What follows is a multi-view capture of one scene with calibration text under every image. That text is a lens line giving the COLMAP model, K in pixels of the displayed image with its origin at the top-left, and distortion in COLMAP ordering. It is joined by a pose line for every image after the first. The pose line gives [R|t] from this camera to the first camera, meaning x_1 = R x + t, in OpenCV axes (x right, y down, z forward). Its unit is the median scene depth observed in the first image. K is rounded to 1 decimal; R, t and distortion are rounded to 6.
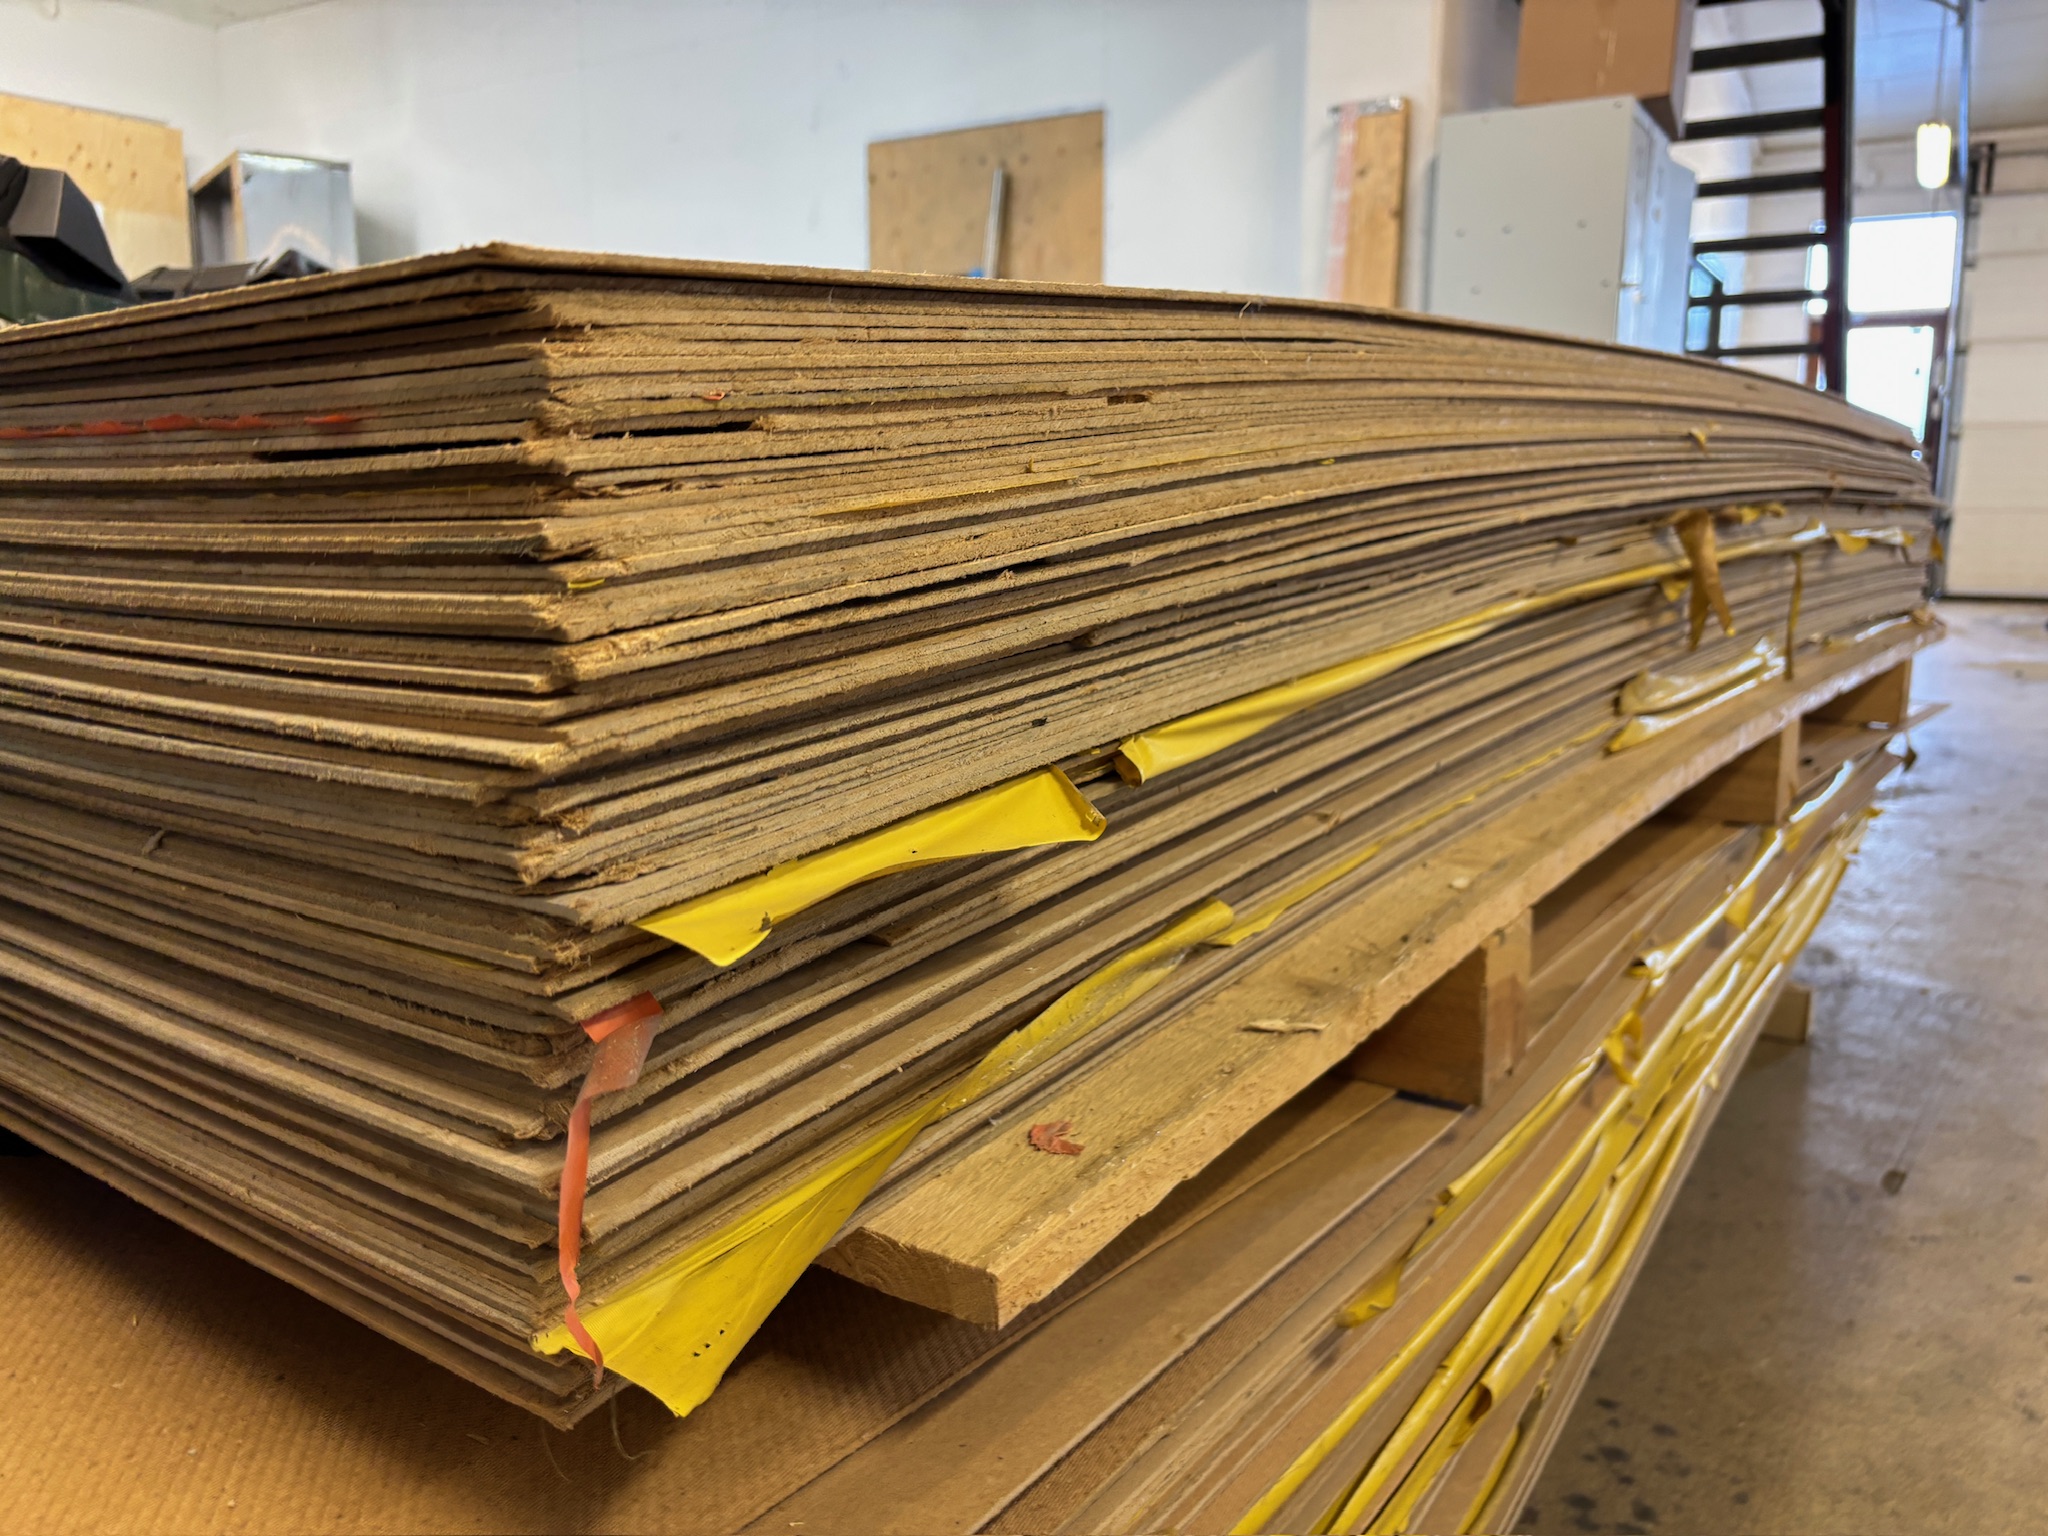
lens RADIAL K [[1579.1, 0, 1024.0], [0, 1579.1, 768.0], [0, 0, 1]] dist [0.008558, -0.007685]
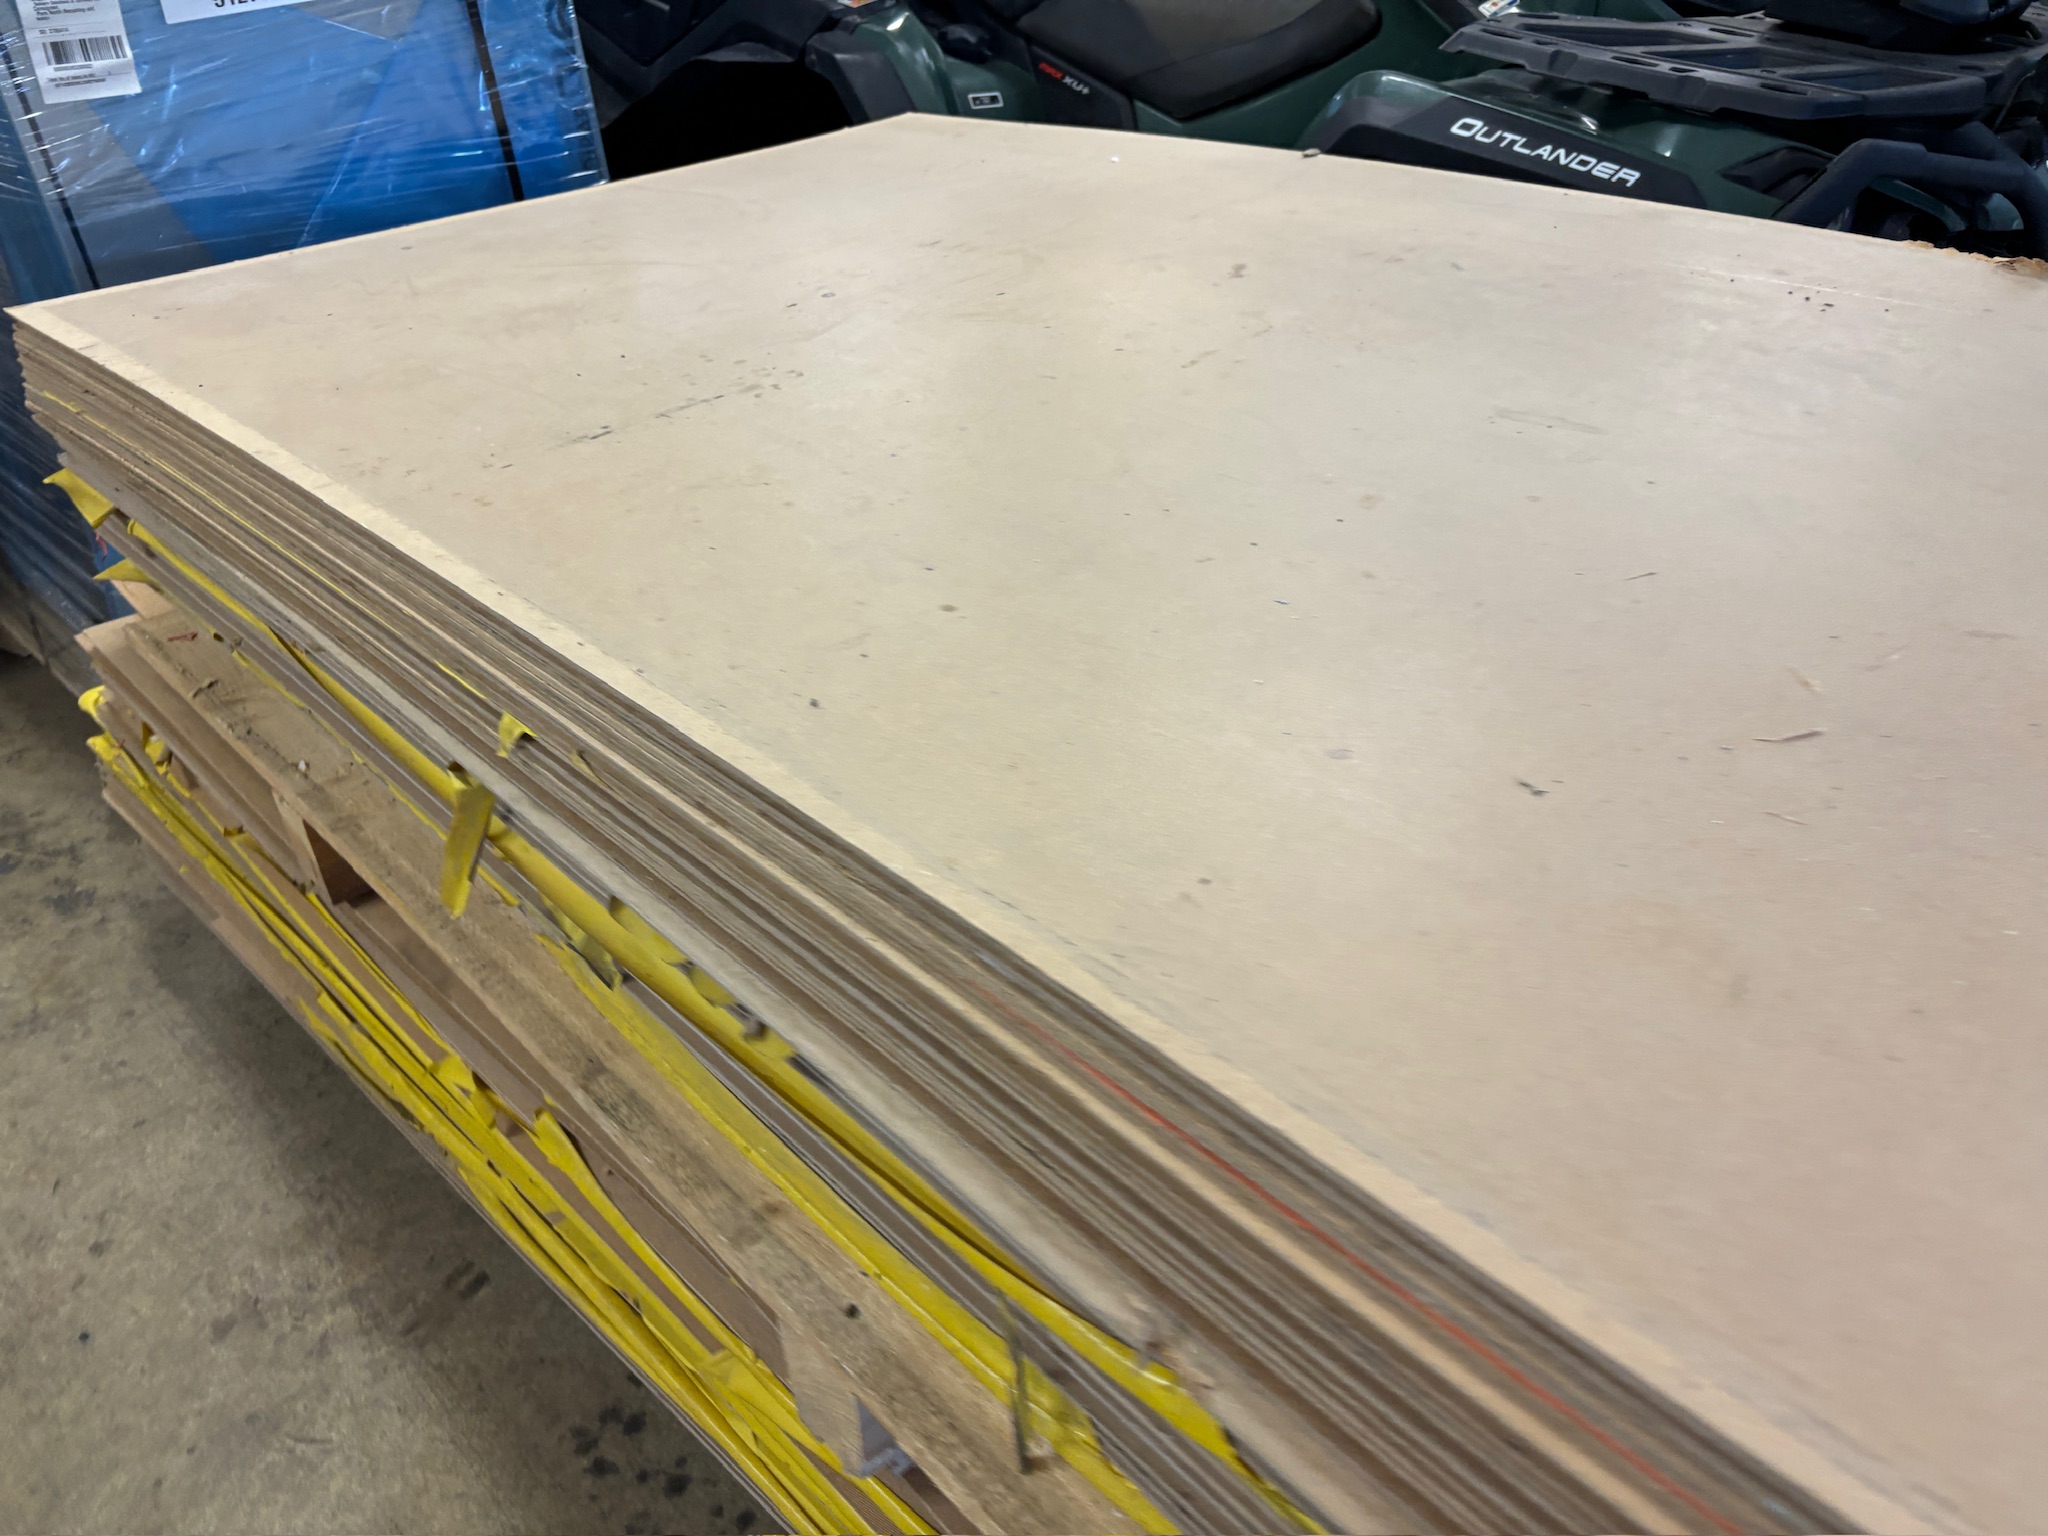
lens RADIAL K [[1526.9, 0, 1020.4], [0, 1526.9, 729.4], [0, 0, 1]] dist [0.067874, -0.107299]
pose [[-0.196145, 0.539893, -0.818561, 1.096633], [-0.129757, 0.813145, 0.567413, -0.732328], [0.971952, 0.217509, -0.089440, 1.462202]]
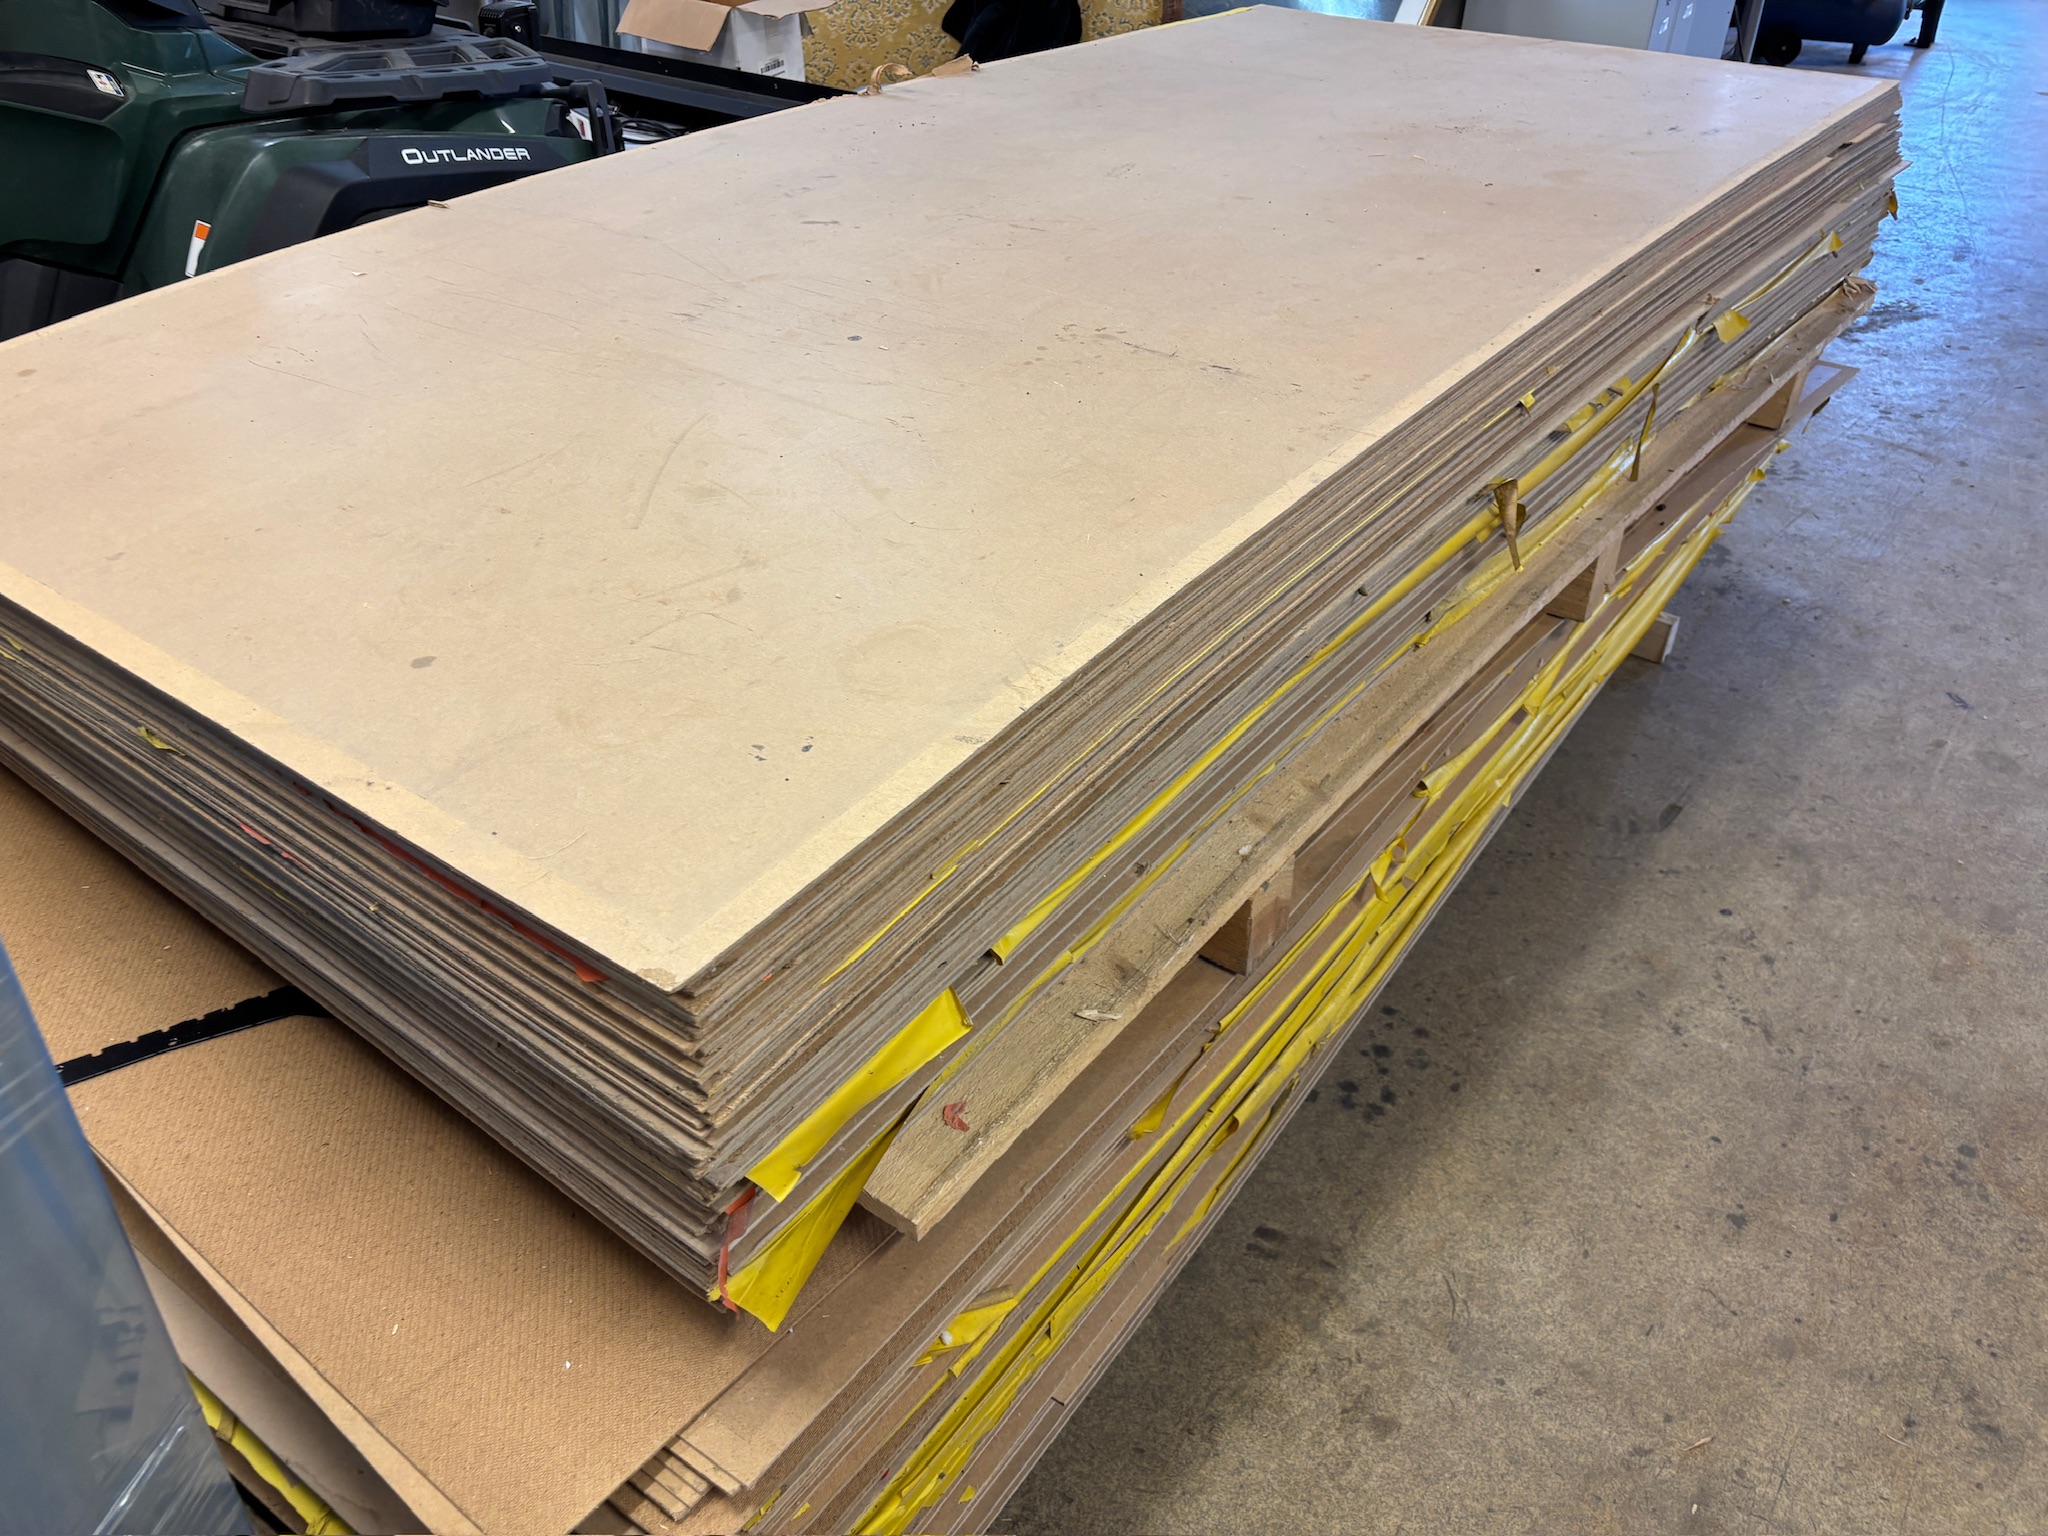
lens RADIAL K [[1579.1, 0, 1024.0], [0, 1579.1, 768.0], [0, 0, 1]] dist [0.008558, -0.007685]
pose [[0.999372, 0.027957, -0.021764, 0.072509], [-0.016162, 0.906382, 0.422150, -0.525010], [0.031529, -0.421533, 0.906265, -0.304664]]
